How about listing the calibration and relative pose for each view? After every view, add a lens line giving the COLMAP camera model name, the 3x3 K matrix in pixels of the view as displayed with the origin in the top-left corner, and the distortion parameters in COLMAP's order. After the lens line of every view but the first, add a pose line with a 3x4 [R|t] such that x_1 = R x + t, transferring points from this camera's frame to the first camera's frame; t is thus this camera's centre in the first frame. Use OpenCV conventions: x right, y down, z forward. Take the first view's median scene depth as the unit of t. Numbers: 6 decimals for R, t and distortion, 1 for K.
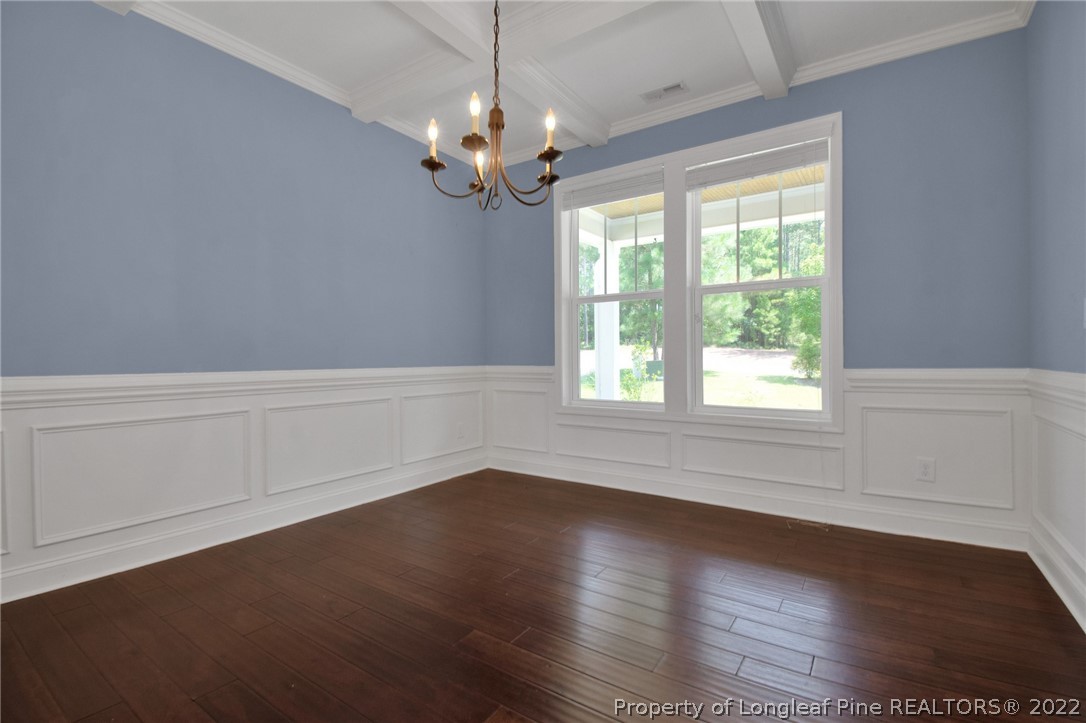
lens RADIAL K [[513.2, 0, 548.3], [0, 513.2, 357.1], [0, 0, 1]] dist [0.000735, -0.009294]
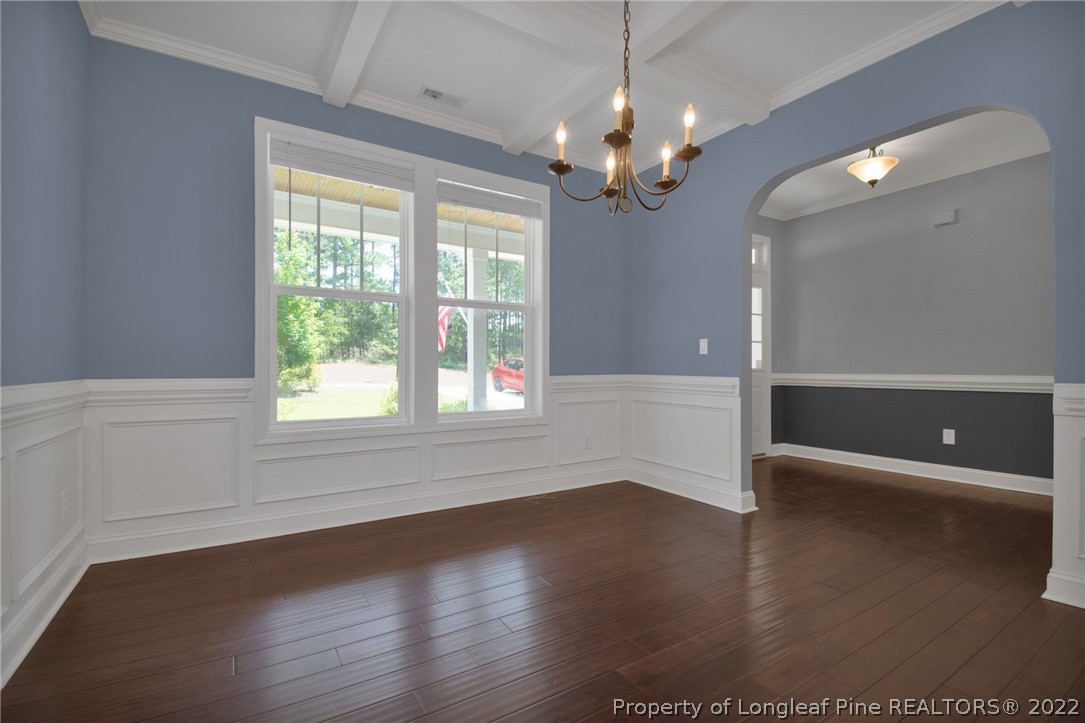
lens RADIAL K [[512.7, 0, 541.2], [0, 512.7, 357.9], [0, 0, 1]] dist [0.000735, -0.009294]
pose [[0.356079, 0.021443, 0.934210, -0.603440], [-0.005077, 0.999766, -0.021012, 0.002393], [-0.934442, 0.002739, 0.356105, 0.464622]]
